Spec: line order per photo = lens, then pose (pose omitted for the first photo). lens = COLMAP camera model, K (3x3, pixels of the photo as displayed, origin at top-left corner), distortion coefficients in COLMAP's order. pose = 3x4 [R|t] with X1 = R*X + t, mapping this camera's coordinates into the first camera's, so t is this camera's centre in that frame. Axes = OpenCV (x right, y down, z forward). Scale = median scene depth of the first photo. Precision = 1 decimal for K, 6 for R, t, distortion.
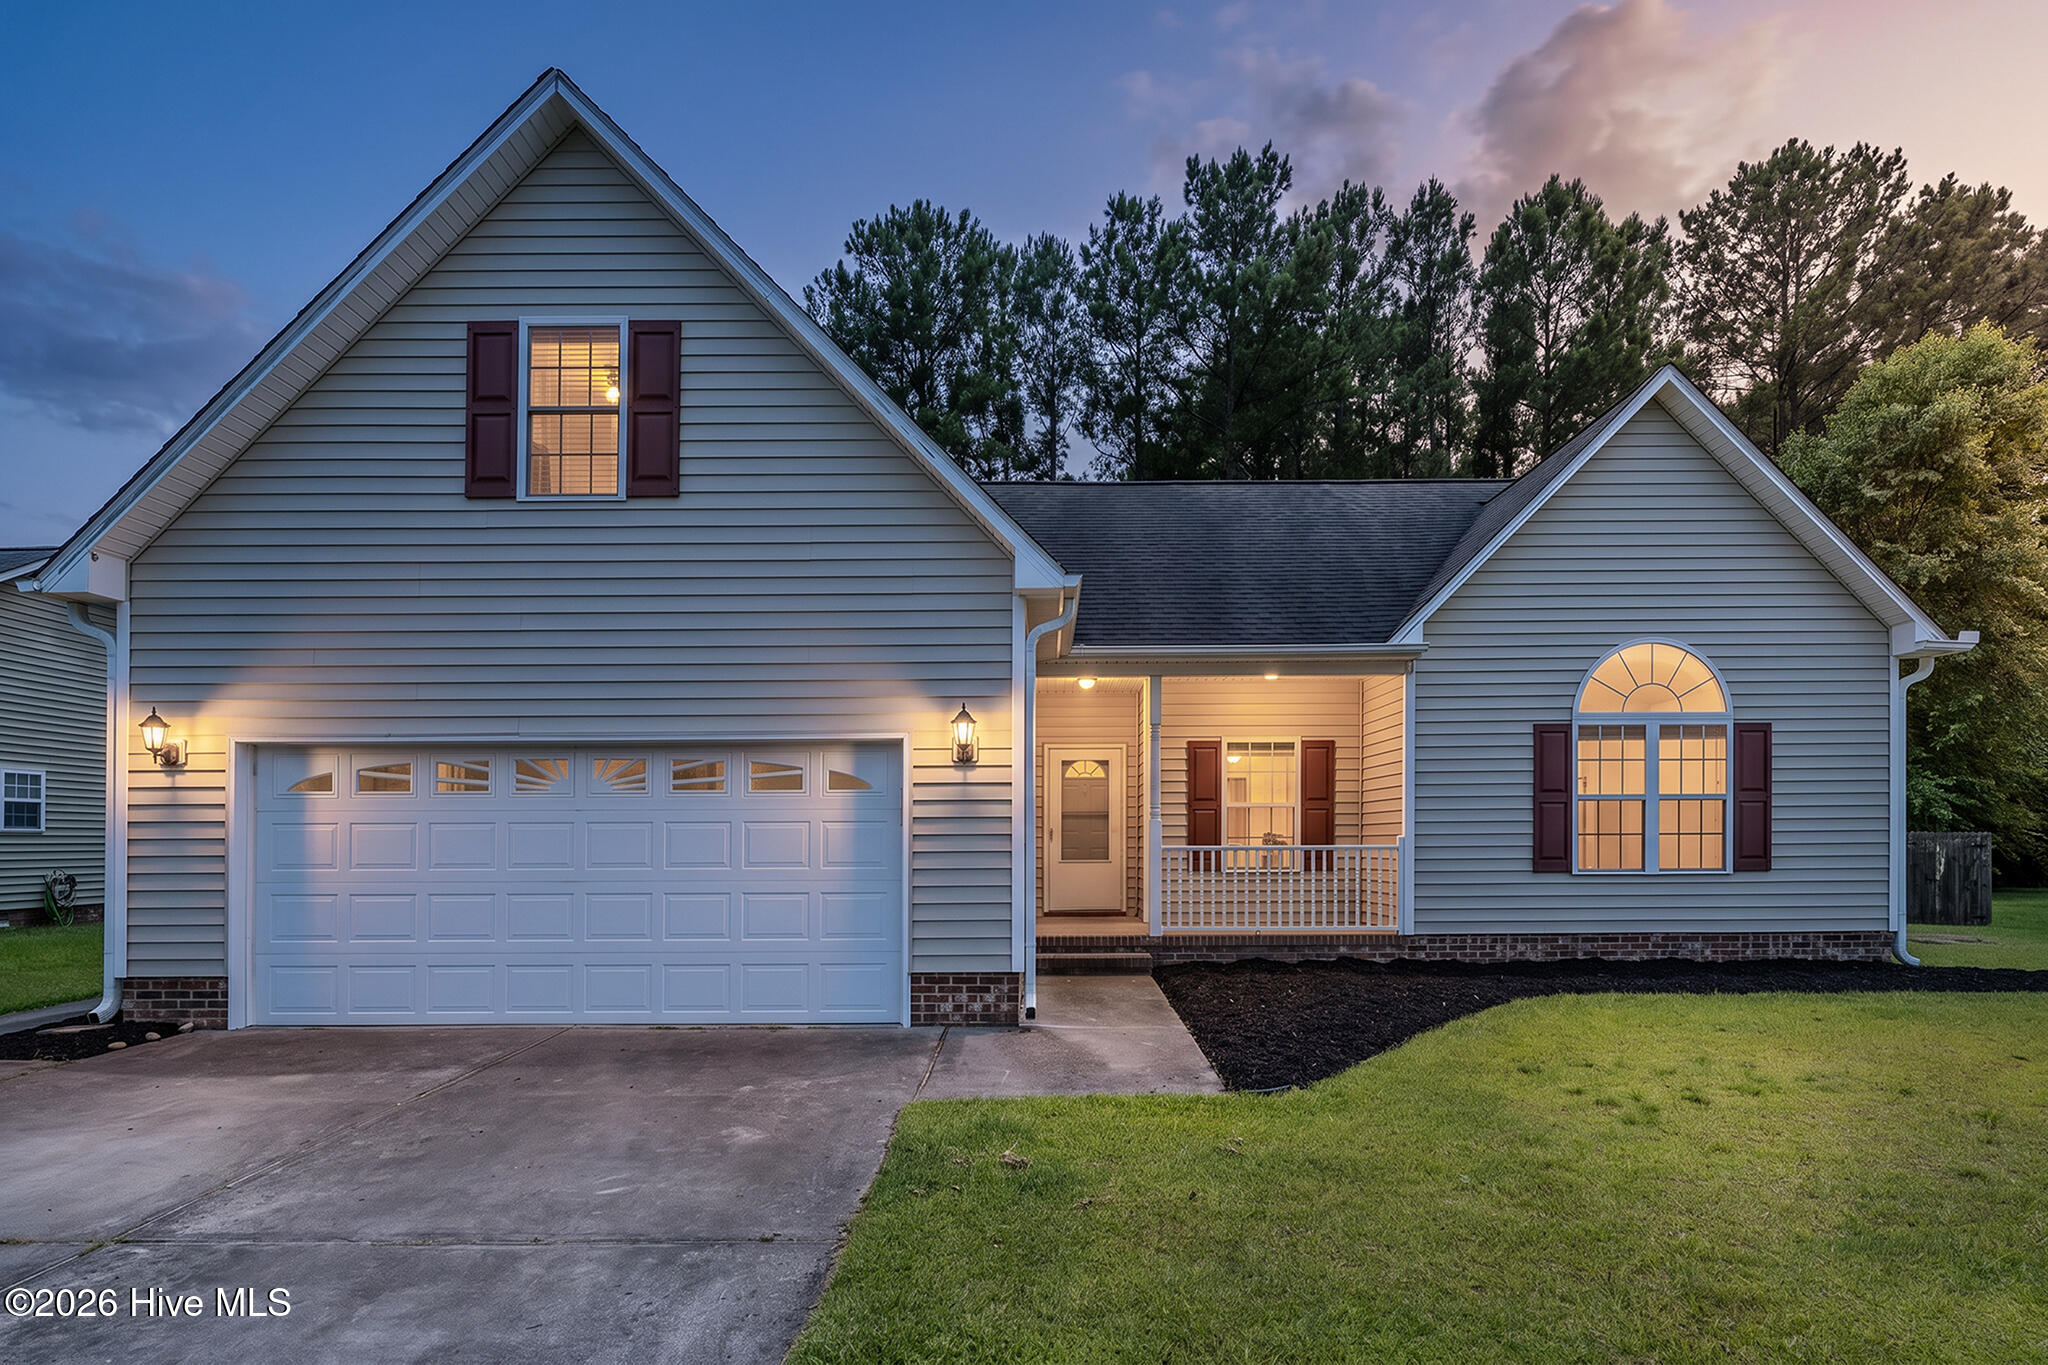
lens RADIAL K [[1000.7, 0, 1073.6], [0, 1000.7, 843.8], [0, 0, 1]] dist [-0.001663, 0.001705]
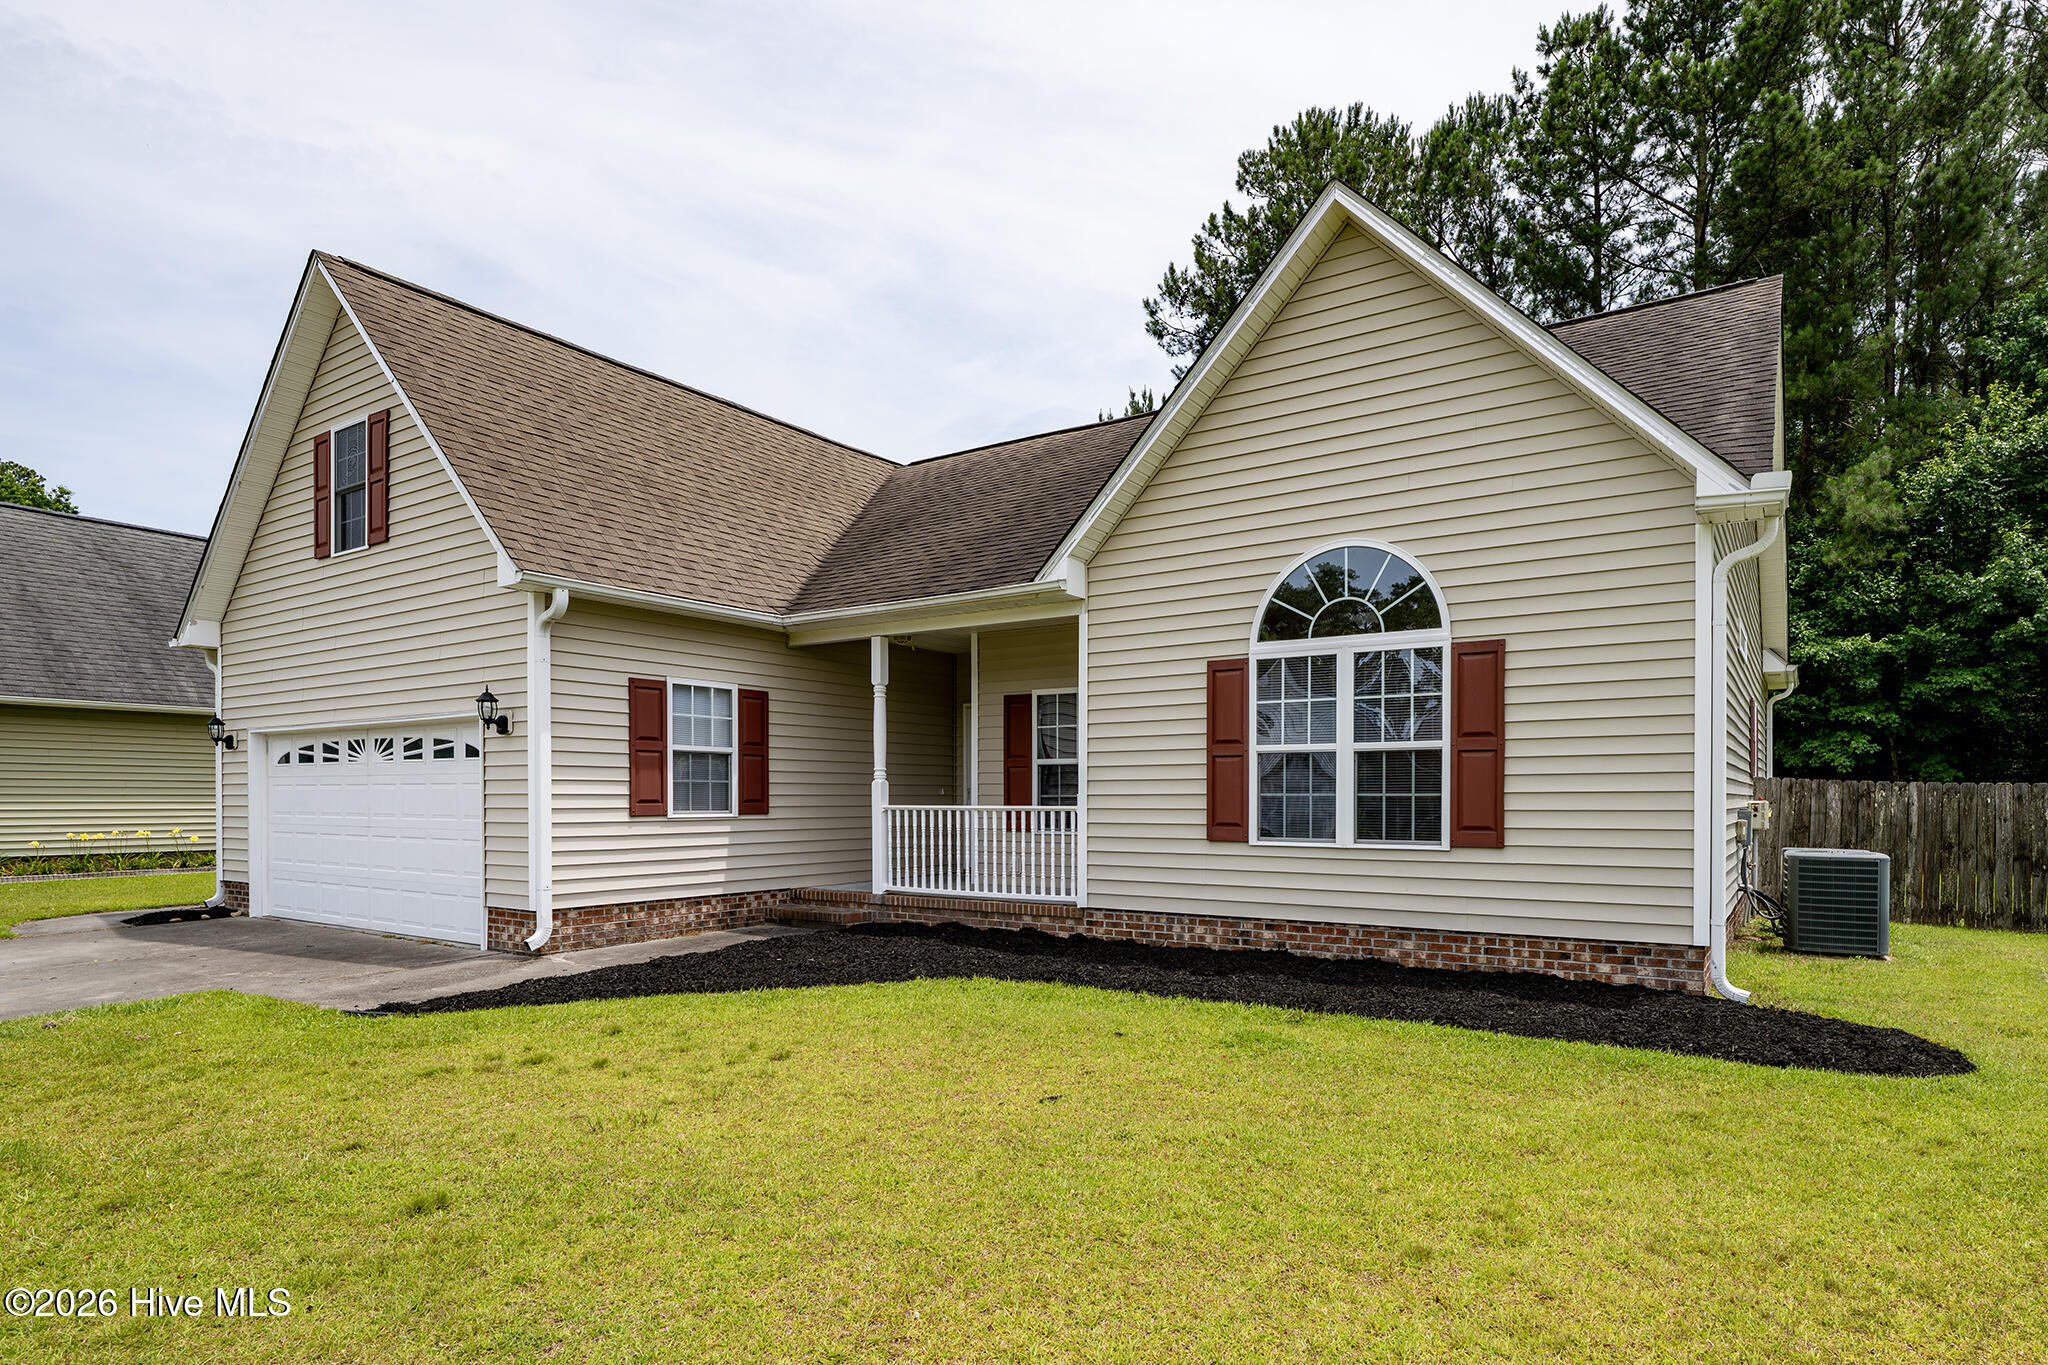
lens RADIAL K [[1060.3, 0, 1130.4], [0, 1060.3, 818.1], [0, 0, 1]] dist [-0.007102, 0.000219]
pose [[0.853644, 0.016080, -0.520609, 0.855688], [-0.005173, 0.999736, 0.022397, -0.009465], [0.520831, -0.016426, 0.853502, 0.218111]]
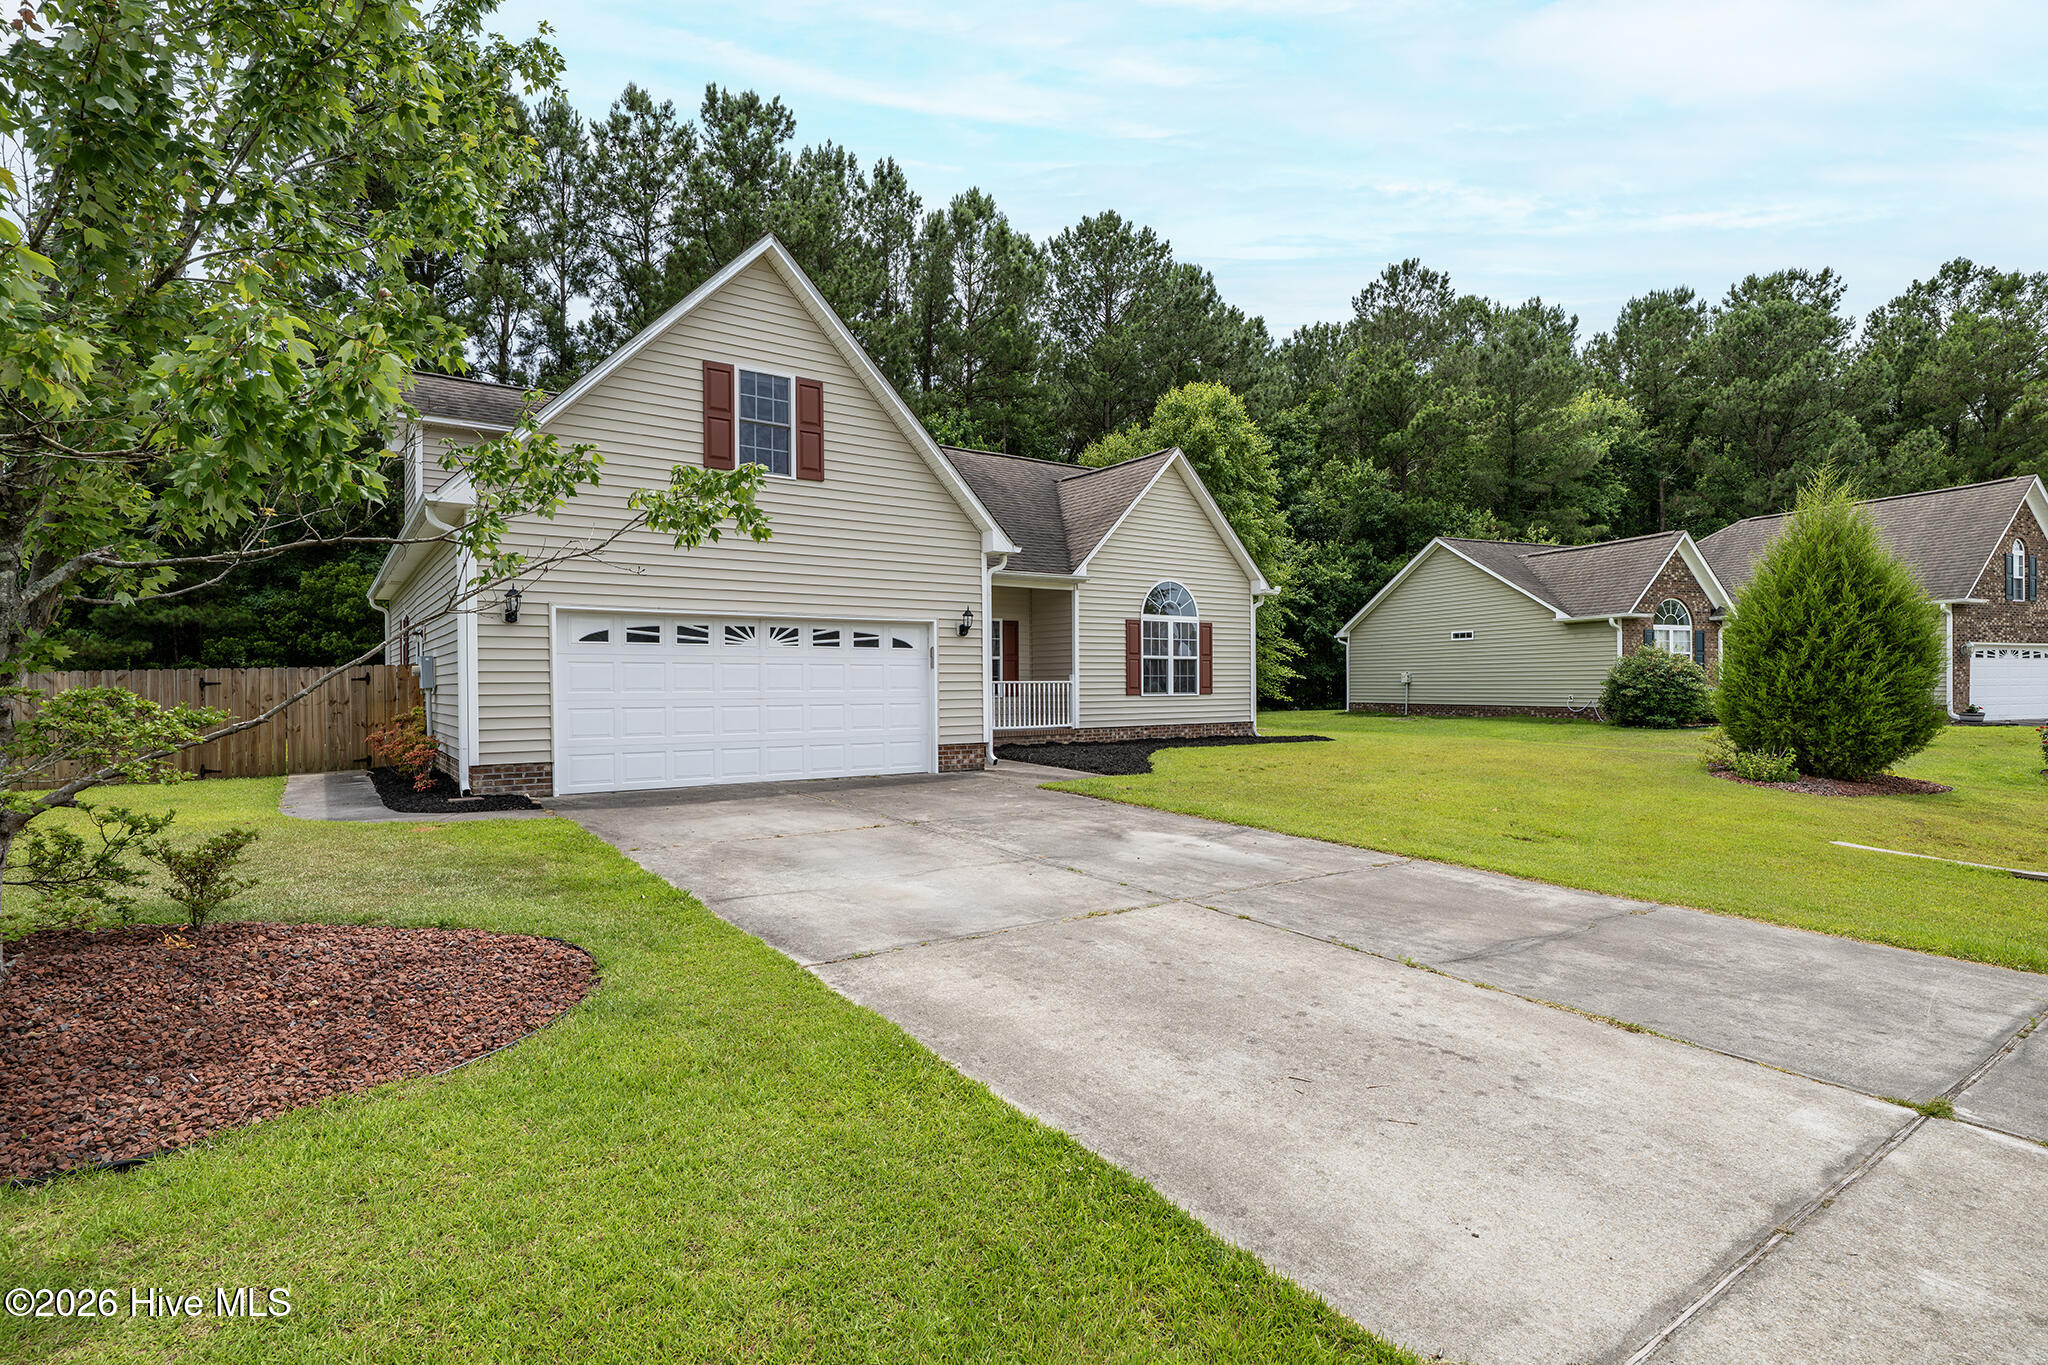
lens RADIAL K [[972.7, 0, 1024.9], [0, 972.7, 707.2], [0, 0, 1]] dist [-0.005272, 0.001236]
pose [[0.822797, -0.011789, 0.568213, -0.779165], [0.000039, 0.999786, 0.020687, 0.012863], [-0.568335, -0.016999, 0.822622, -0.448486]]
